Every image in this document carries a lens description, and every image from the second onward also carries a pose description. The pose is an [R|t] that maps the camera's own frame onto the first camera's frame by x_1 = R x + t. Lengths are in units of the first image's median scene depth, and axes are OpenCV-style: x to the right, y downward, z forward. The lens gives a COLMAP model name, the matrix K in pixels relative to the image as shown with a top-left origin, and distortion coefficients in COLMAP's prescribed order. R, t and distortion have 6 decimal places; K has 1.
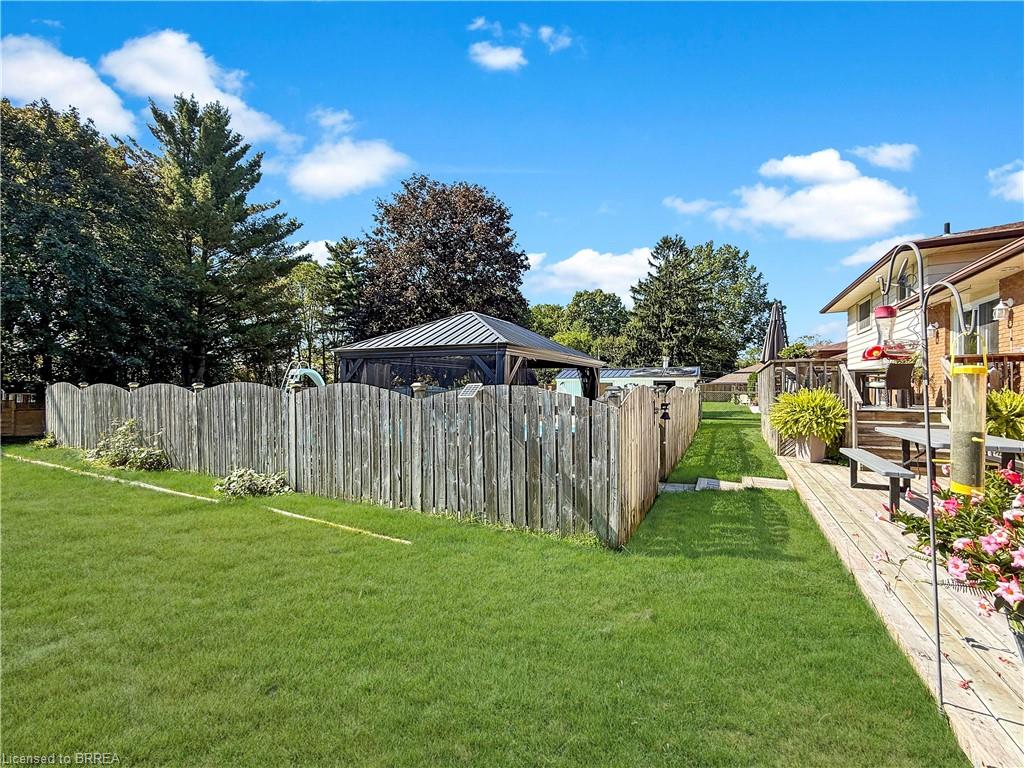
lens RADIAL K [[412.1, 0, 512.2], [0, 412.1, 385.4], [0, 0, 1]] dist [0.001098, 0.000288]
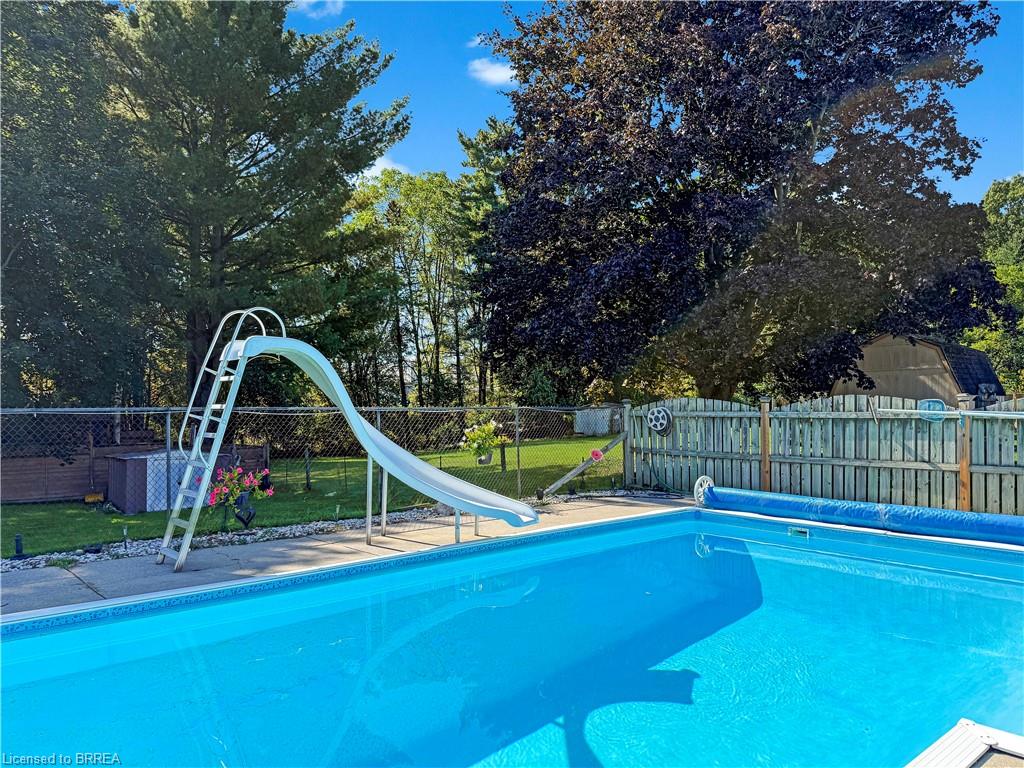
lens RADIAL K [[726.2, 0, 510.5], [0, 726.2, 419.7], [0, 0, 1]] dist [0.010689, -0.003951]
pose [[0.927241, -0.003977, -0.374443, -0.237831], [0.012276, 0.999729, 0.019782, 0.009744], [0.374263, -0.022939, 0.927039, 0.838755]]
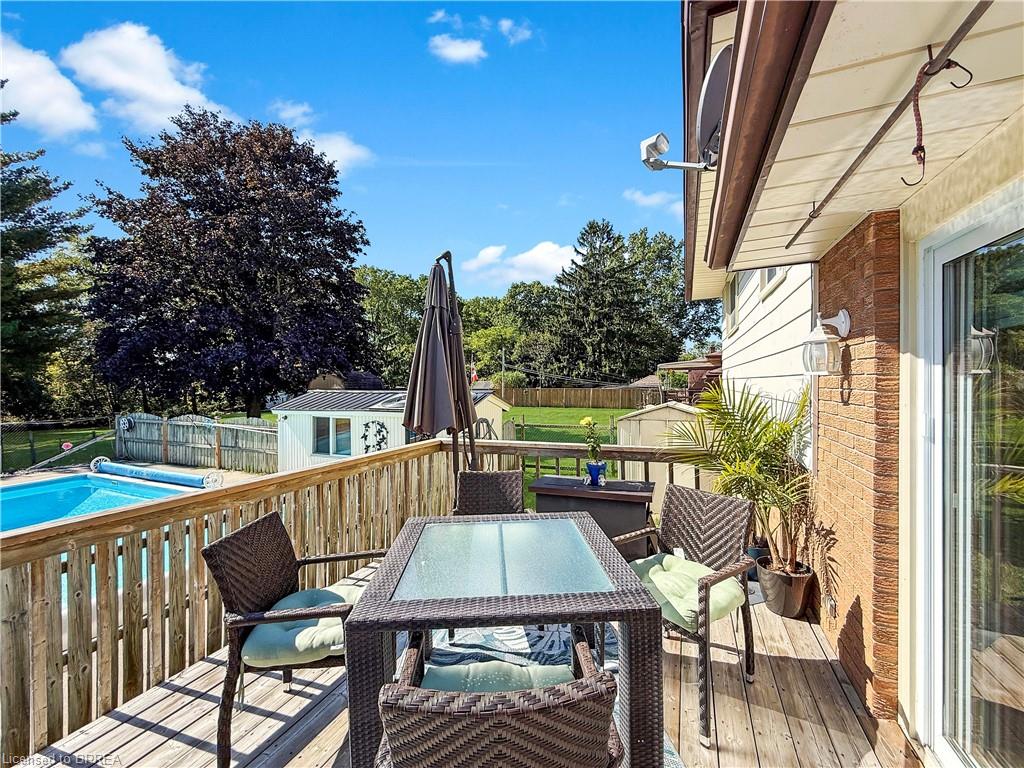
lens RADIAL K [[410.9, 0, 507.8], [0, 410.9, 383.2], [0, 0, 1]] dist [0.000504, 0.000129]
pose [[0.997250, -0.010912, 0.073300, 0.655603], [0.010234, 0.999901, 0.009624, -0.093104], [-0.073398, -0.008848, 0.997263, 0.623454]]
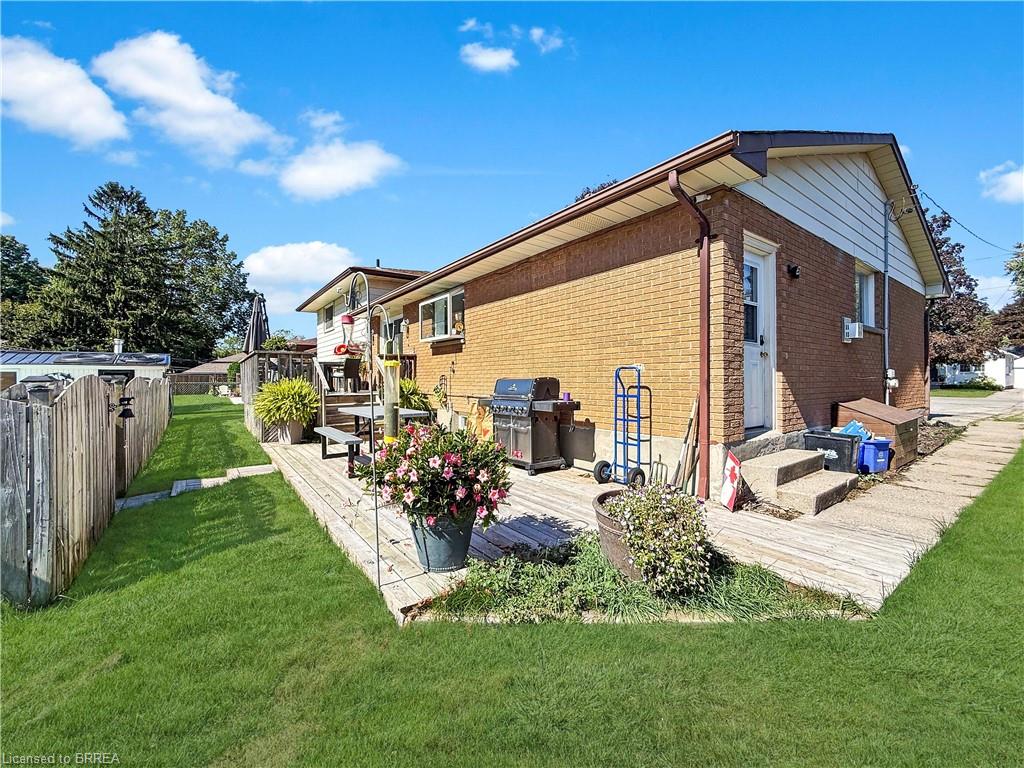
lens RADIAL K [[412.5, 0, 508.9], [0, 412.5, 378.7], [0, 0, 1]] dist [-0.000525, 0.000153]
pose [[0.436606, -0.008230, 0.899615, -0.011982], [0.002144, 0.999965, 0.008107, 0.000737], [-0.899650, -0.001611, 0.436608, -0.009360]]
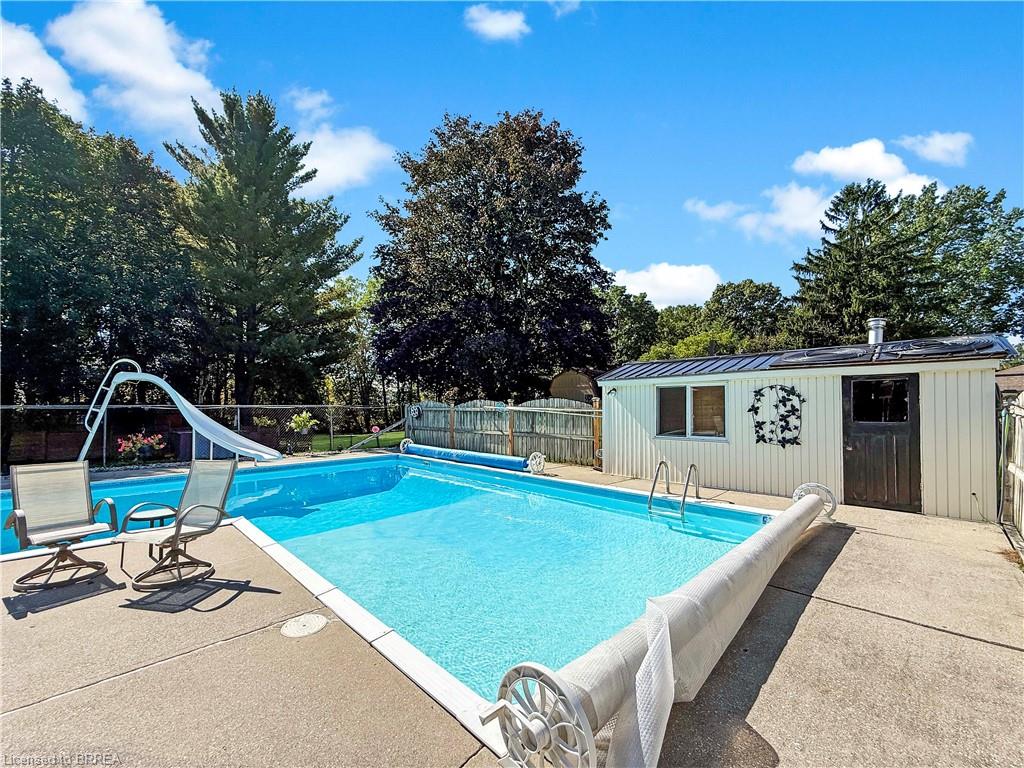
lens RADIAL K [[418.9, 0, 514.9], [0, 418.9, 402.6], [0, 0, 1]] dist [-0.000578, 0.000265]
pose [[0.950480, -0.011659, -0.310566, 0.270222], [0.010983, 0.999932, -0.003924, 0.015183], [0.310591, 0.000319, 0.950544, 0.825331]]
